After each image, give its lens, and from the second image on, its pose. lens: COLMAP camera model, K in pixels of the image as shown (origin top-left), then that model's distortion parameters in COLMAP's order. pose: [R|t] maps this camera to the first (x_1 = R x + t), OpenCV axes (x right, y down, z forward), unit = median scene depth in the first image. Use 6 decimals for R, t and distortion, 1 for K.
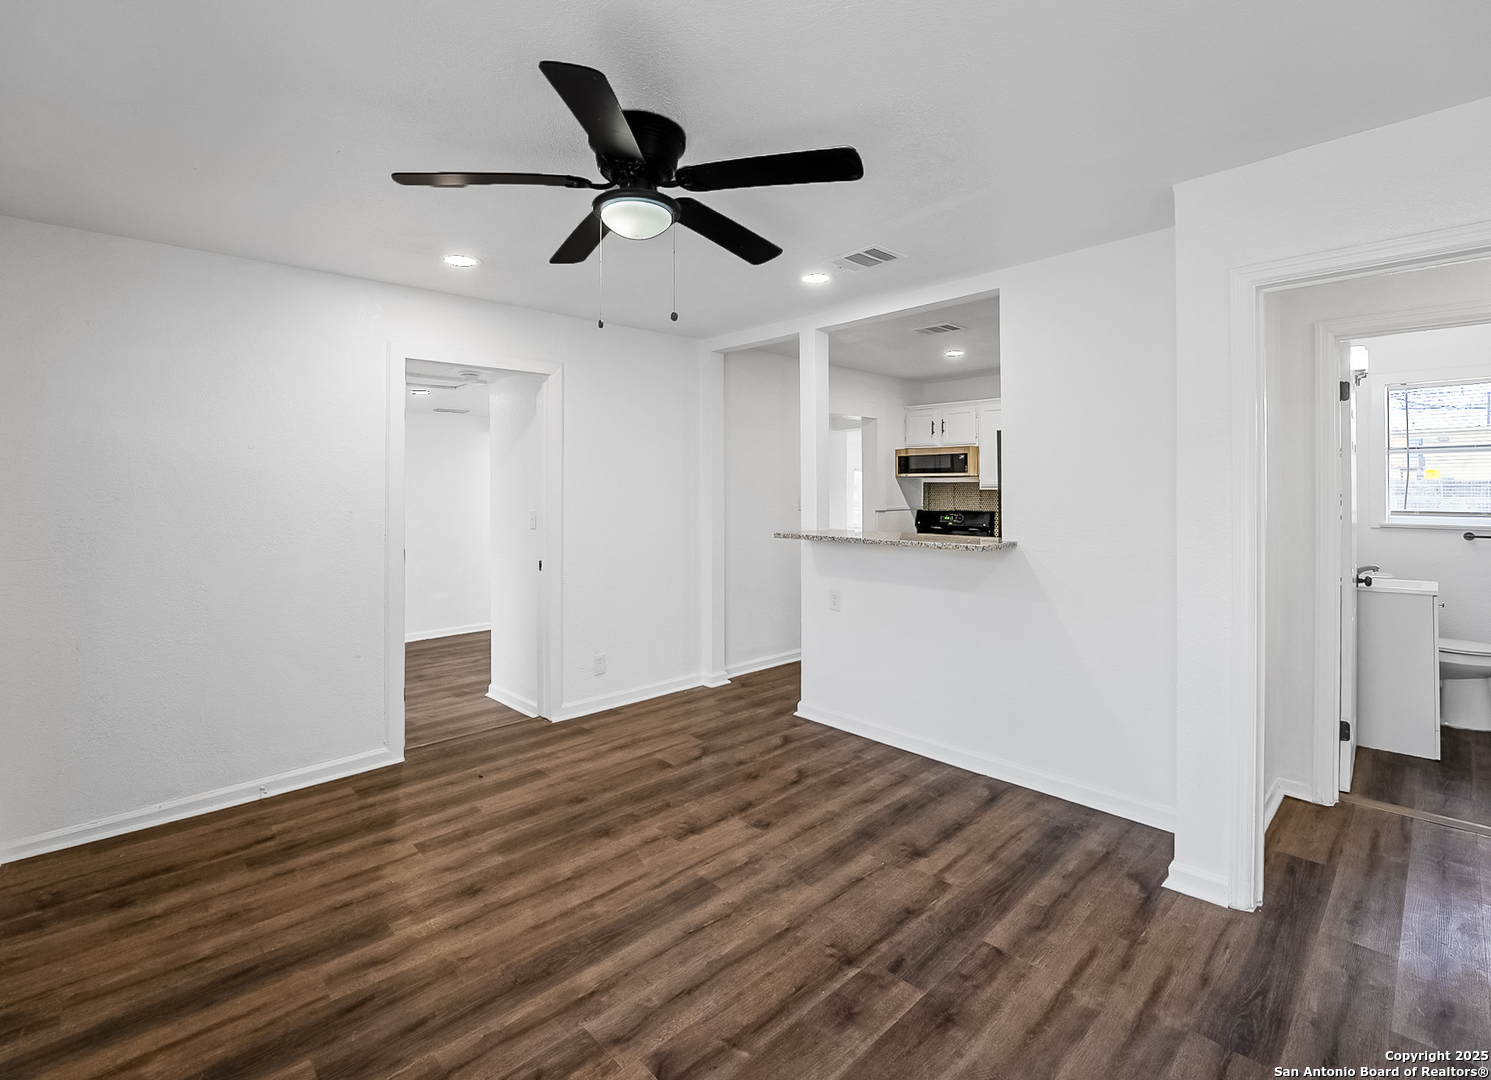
lens RADIAL K [[692.9, 0, 751.1], [0, 692.9, 508.0], [0, 0, 1]] dist [-0.009417, 0.001778]
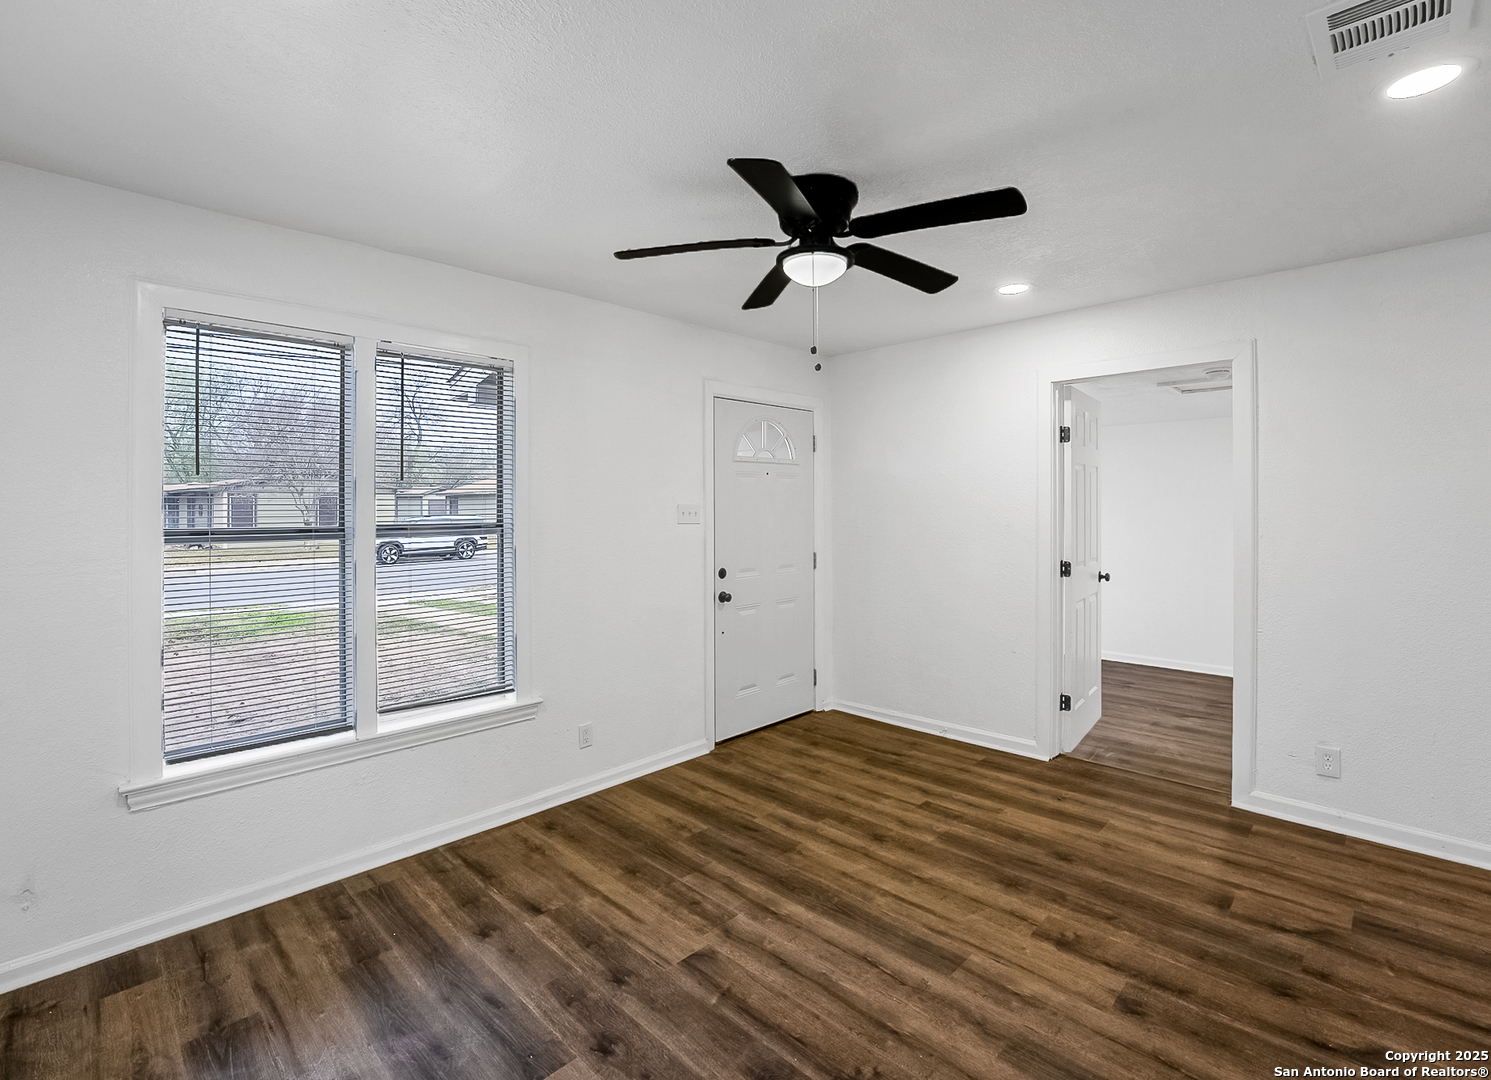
lens RADIAL K [[692.9, 0, 726.5], [0, 692.9, 517.1], [0, 0, 1]] dist [-0.009417, 0.001778]
pose [[0.018540, 0.017283, -0.999679, 0.694206], [-0.021917, 0.999617, 0.016876, -0.022354], [0.999588, 0.021598, 0.018912, 0.603575]]
